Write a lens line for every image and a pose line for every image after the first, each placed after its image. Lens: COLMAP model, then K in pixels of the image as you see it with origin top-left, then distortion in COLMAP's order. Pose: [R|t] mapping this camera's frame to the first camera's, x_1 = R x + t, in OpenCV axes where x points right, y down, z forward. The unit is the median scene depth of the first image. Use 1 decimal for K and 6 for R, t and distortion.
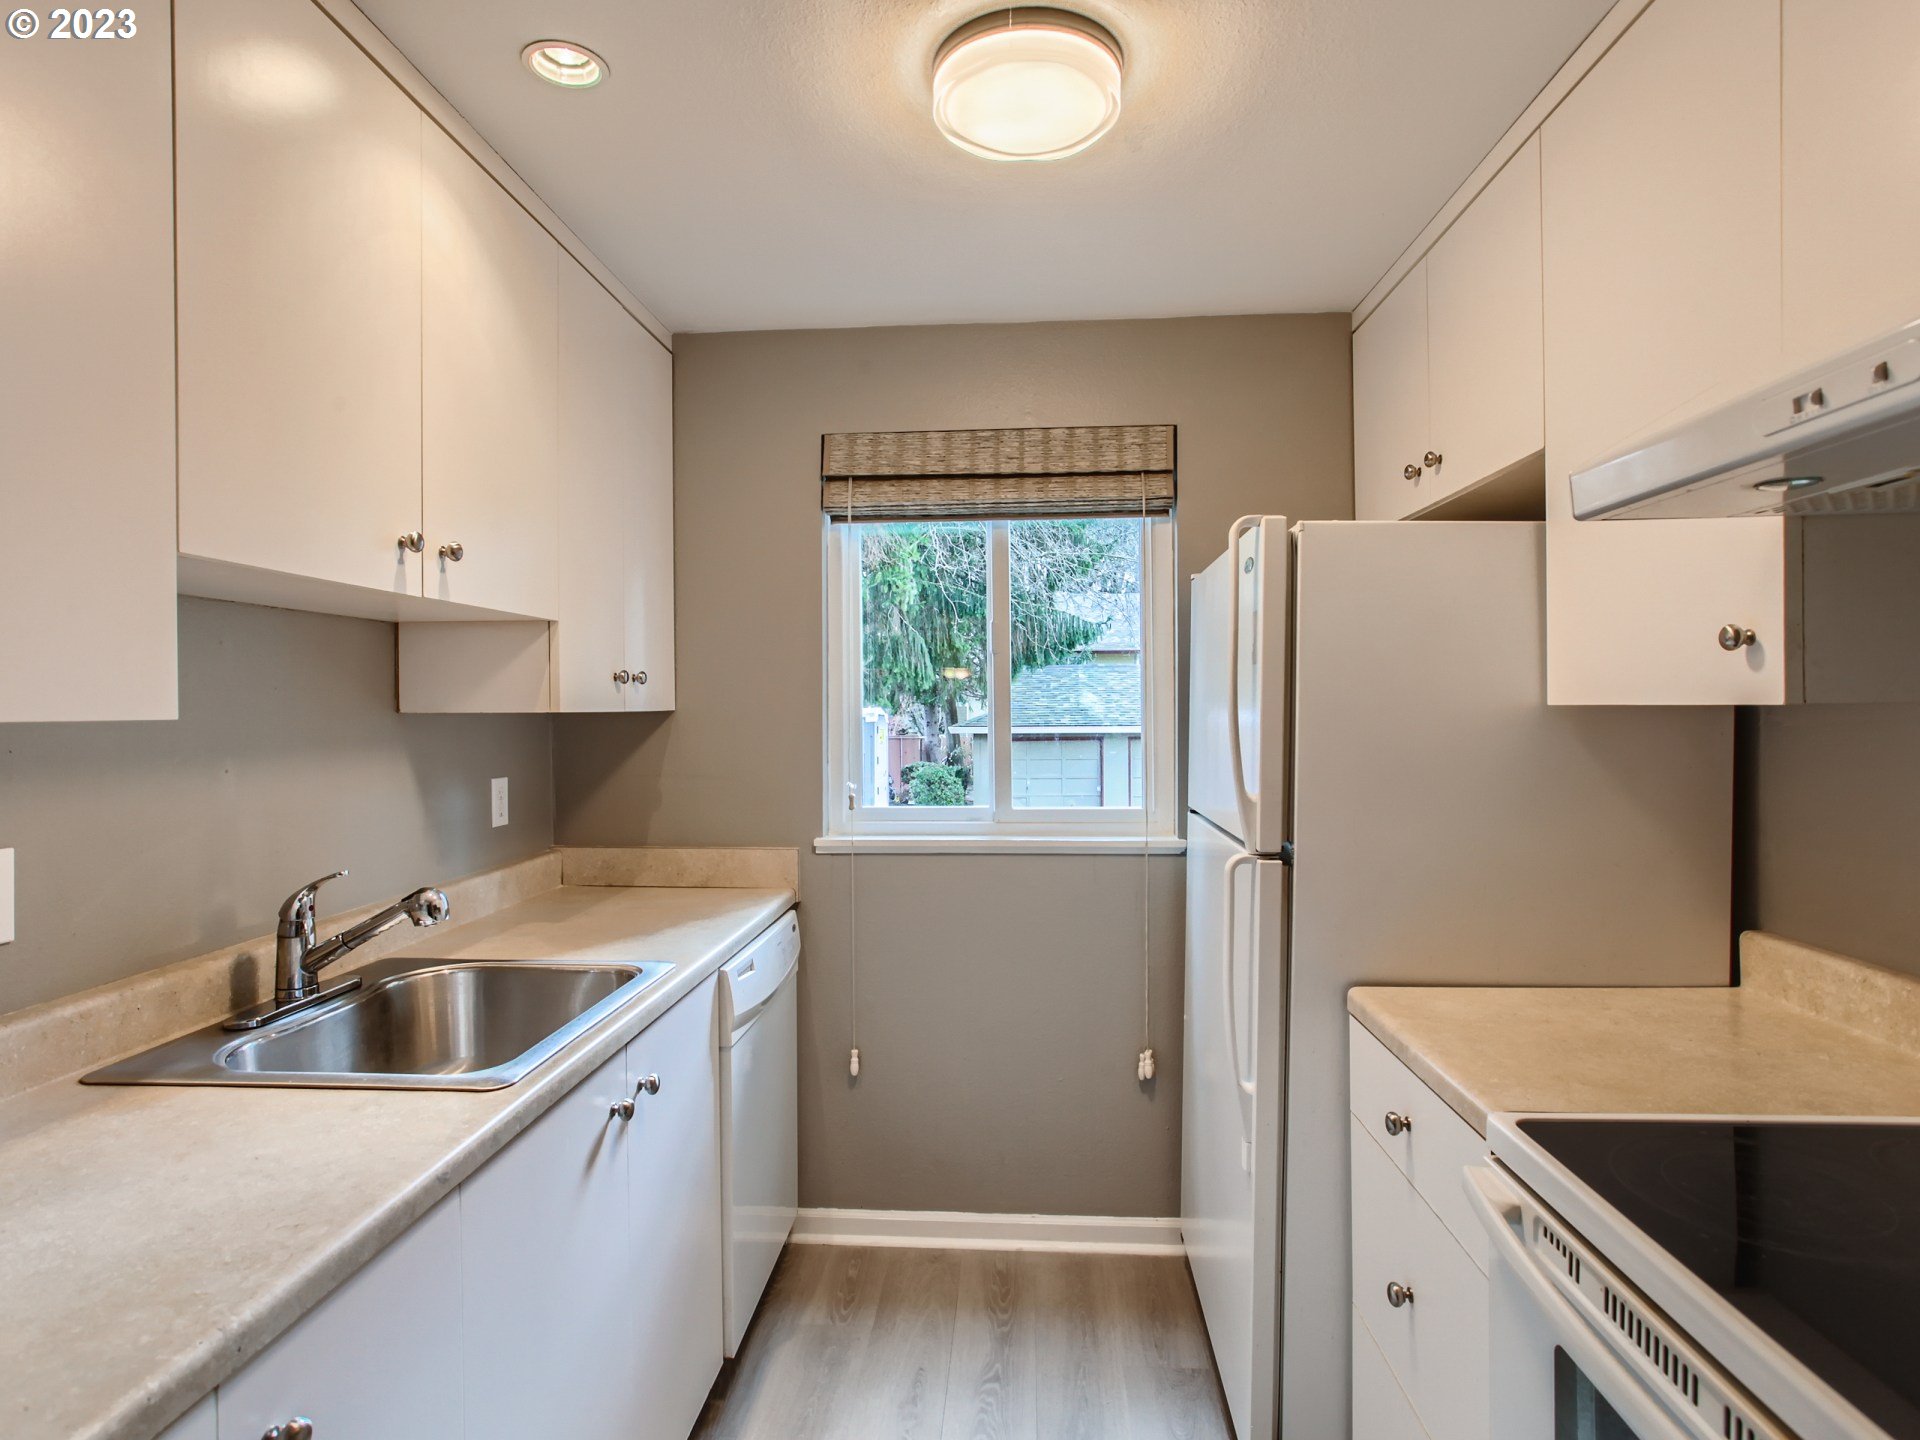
lens RADIAL K [[1040.0, 0, 954.1], [0, 1040.0, 721.8], [0, 0, 1]] dist [-0.036174, 0.023028]
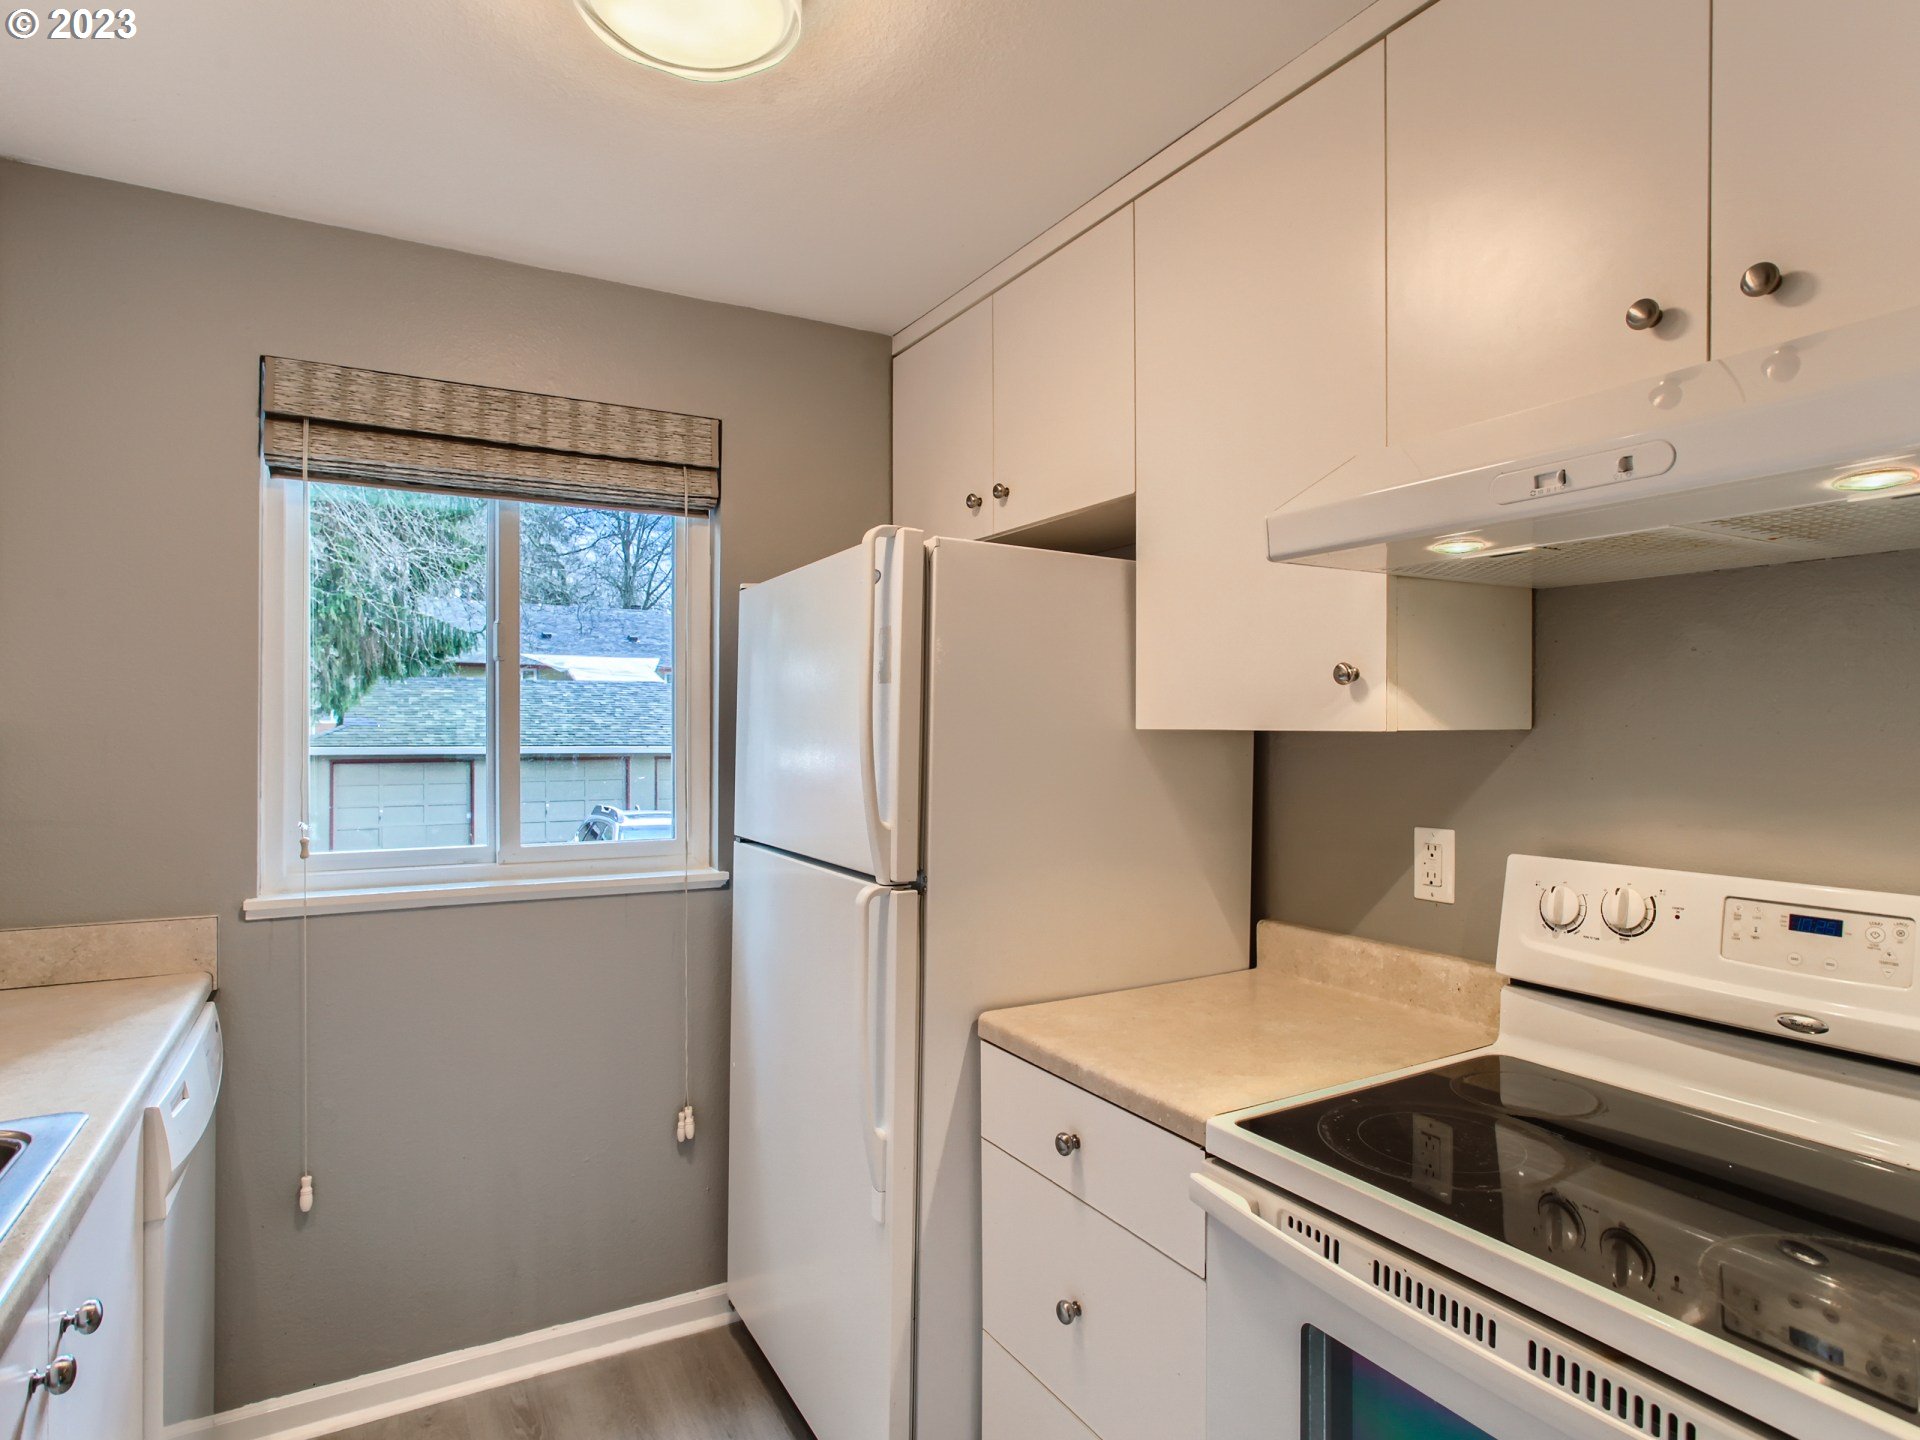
lens RADIAL K [[1060.6, 0, 956.5], [0, 1060.6, 736.1], [0, 0, 1]] dist [-0.038118, 0.026766]
pose [[0.837161, 0.005251, 0.546931, -0.120853], [-0.002247, 0.999978, -0.006161, -0.000968], [-0.546952, 0.003929, 0.837155, 0.102712]]
